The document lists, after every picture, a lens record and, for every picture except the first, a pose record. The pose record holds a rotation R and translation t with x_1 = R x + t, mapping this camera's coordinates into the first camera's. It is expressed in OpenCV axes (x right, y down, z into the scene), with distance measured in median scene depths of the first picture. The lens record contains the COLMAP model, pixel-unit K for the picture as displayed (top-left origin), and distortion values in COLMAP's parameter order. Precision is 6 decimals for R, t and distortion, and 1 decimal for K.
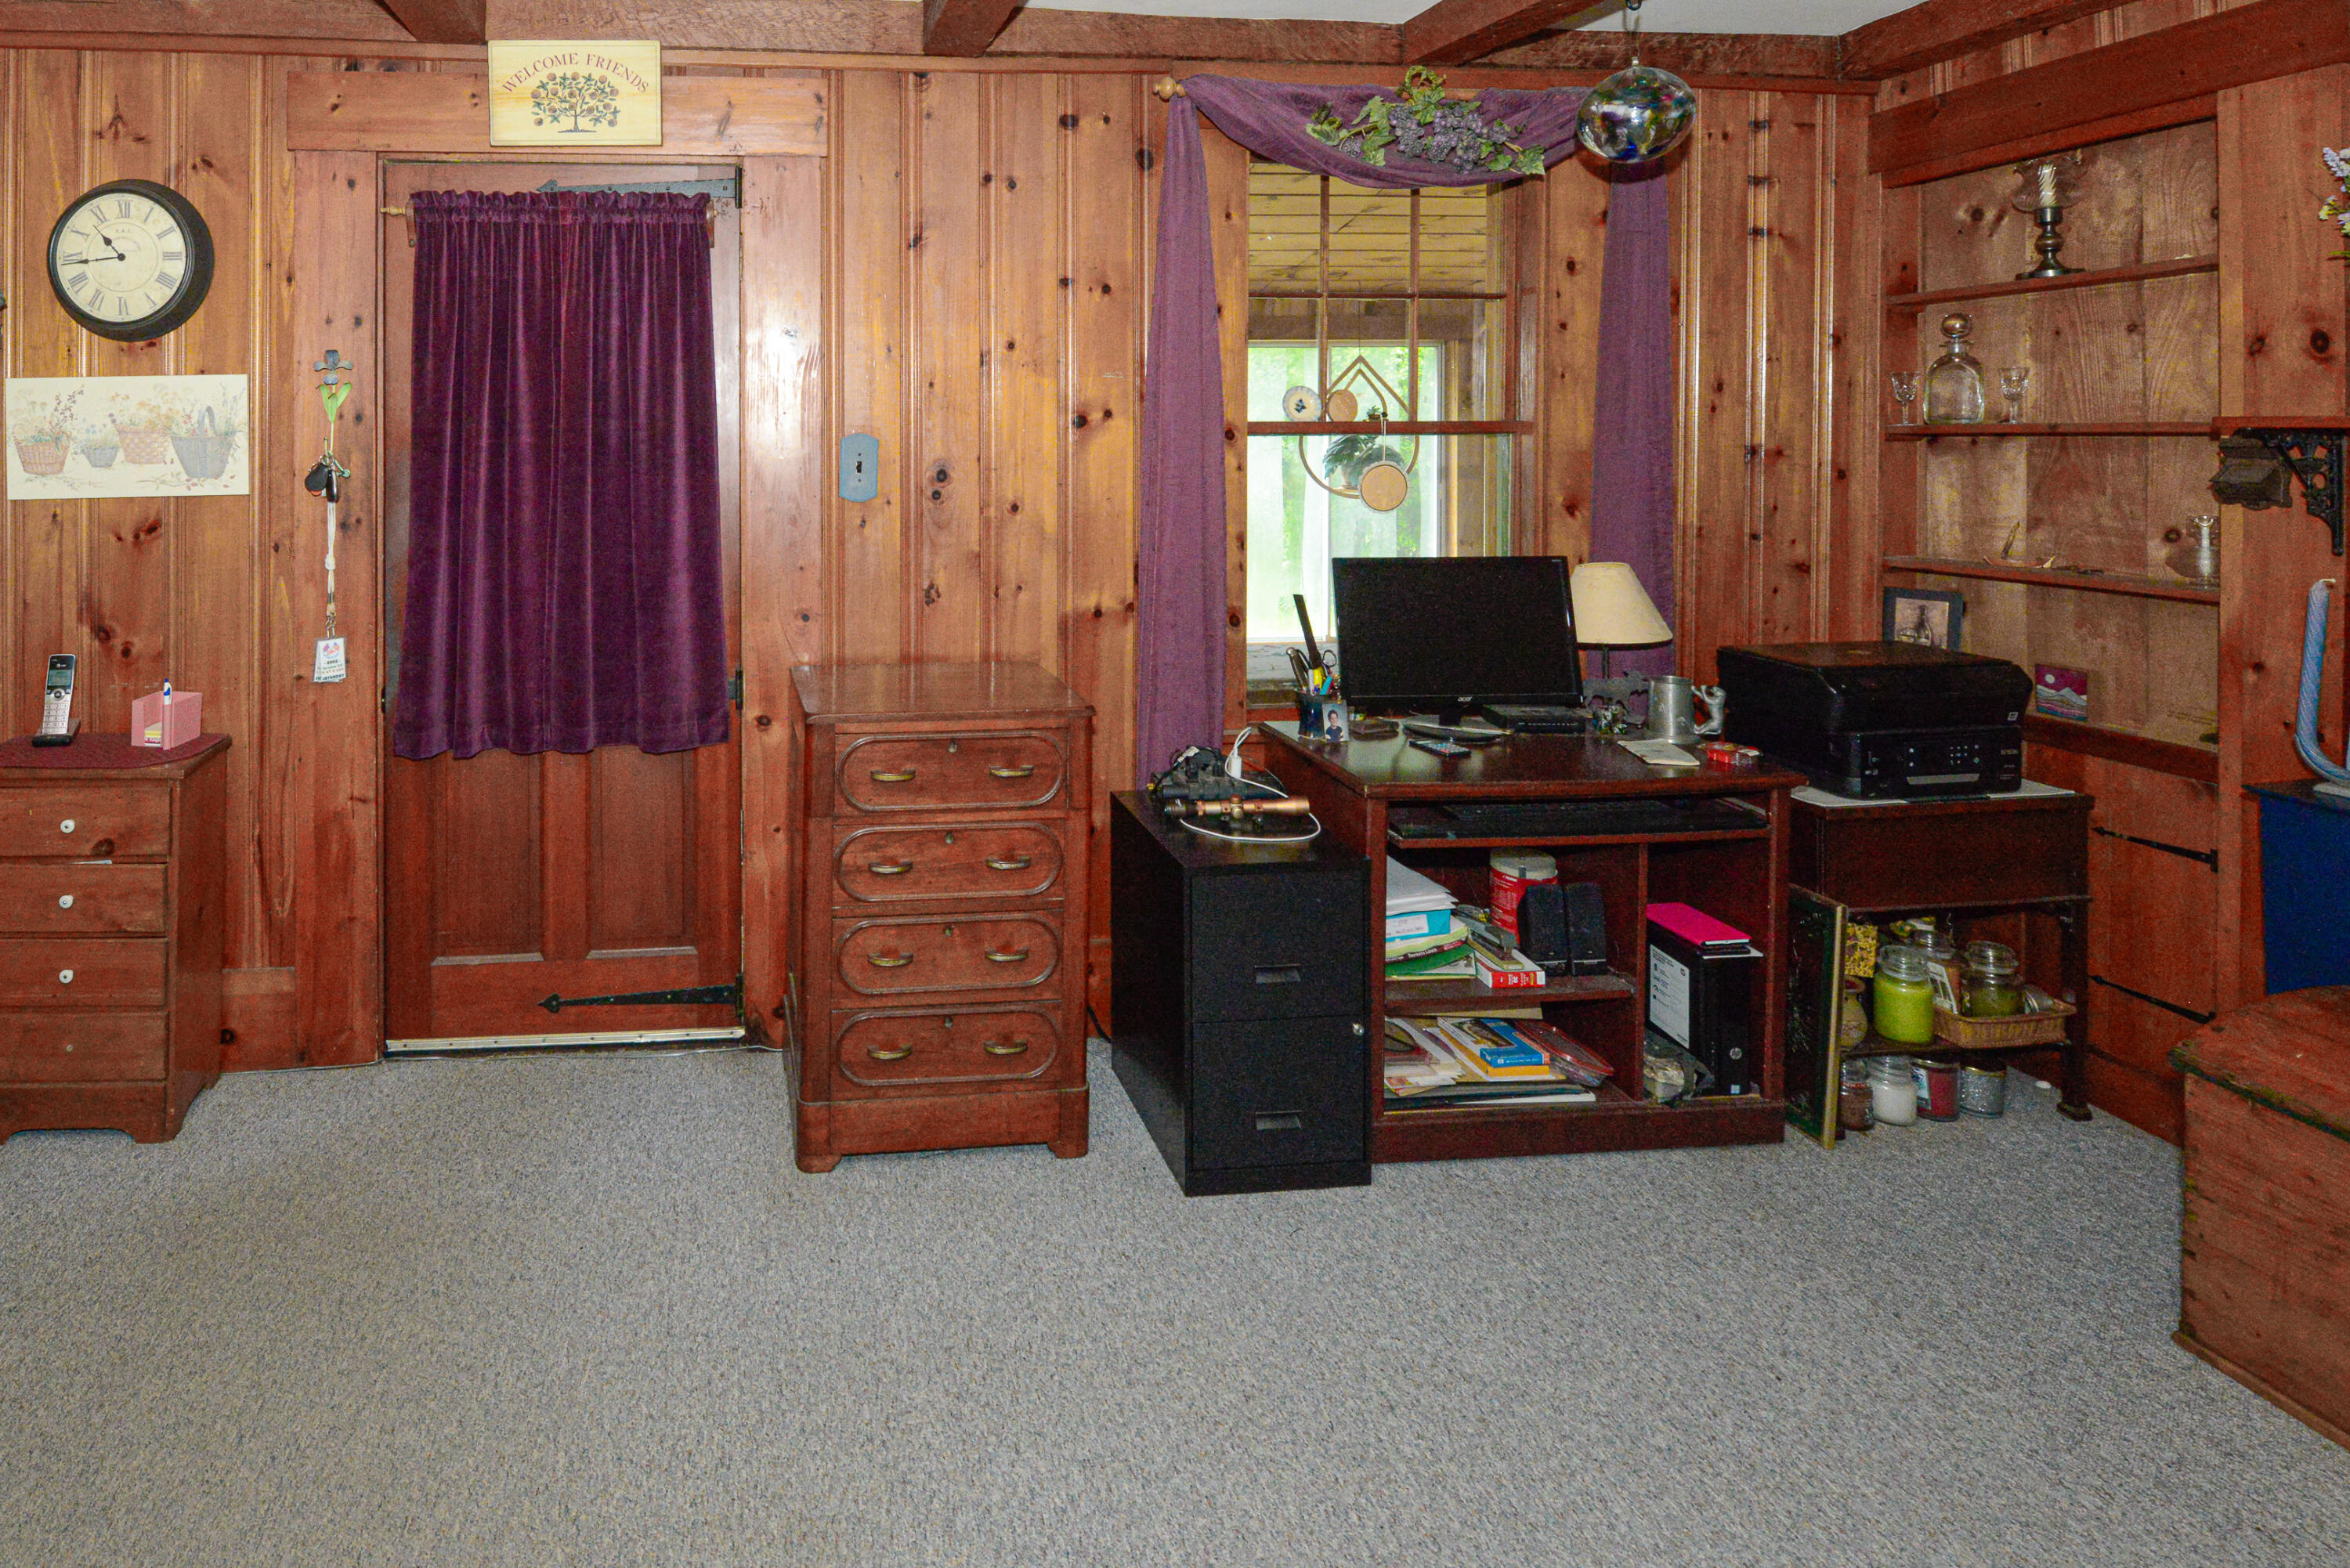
lens RADIAL K [[1234.9, 0, 1040.5], [0, 1234.9, 565.7], [0, 0, 1]] dist [0.000956, -0.008309]
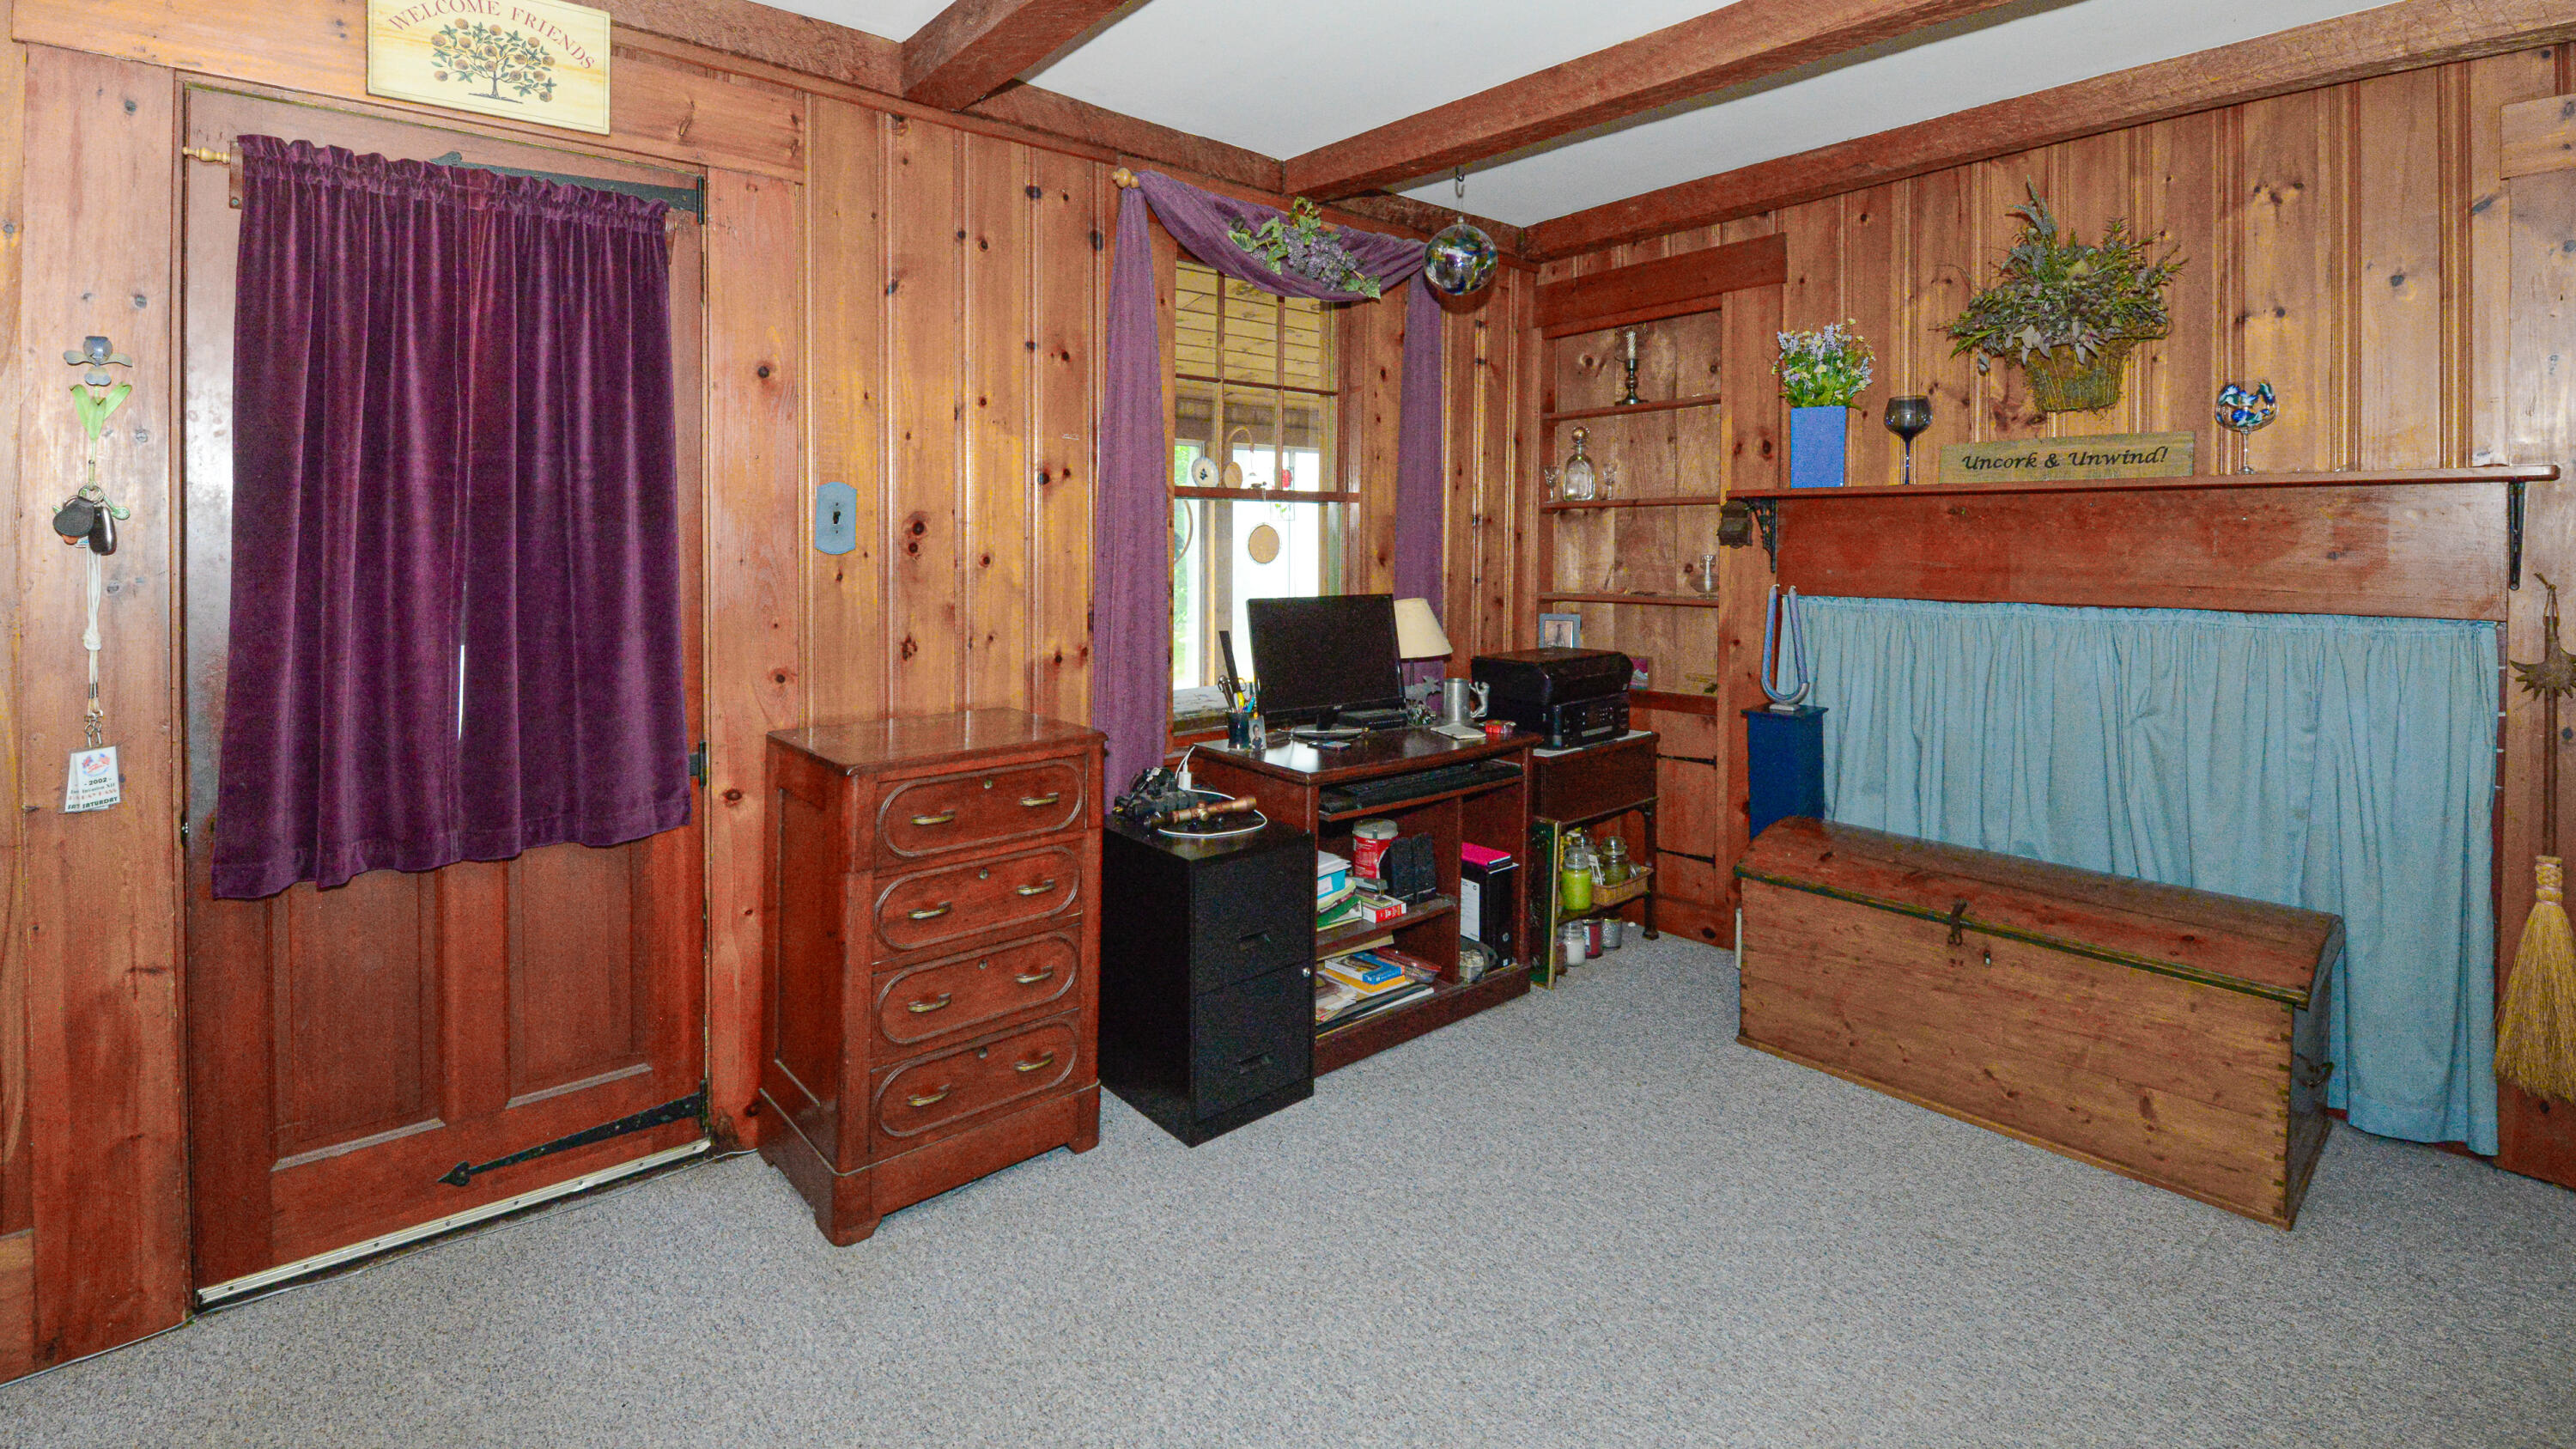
lens RADIAL K [[1124.9, 0, 1286.9], [0, 1124.9, 723.5], [0, 0, 1]] dist [-0.003362, -0.003703]
pose [[0.814817, -0.089329, 0.572795, -0.382432], [0.075976, 0.995990, 0.047249, 0.067250], [-0.574718, 0.005020, 0.818336, 0.073904]]
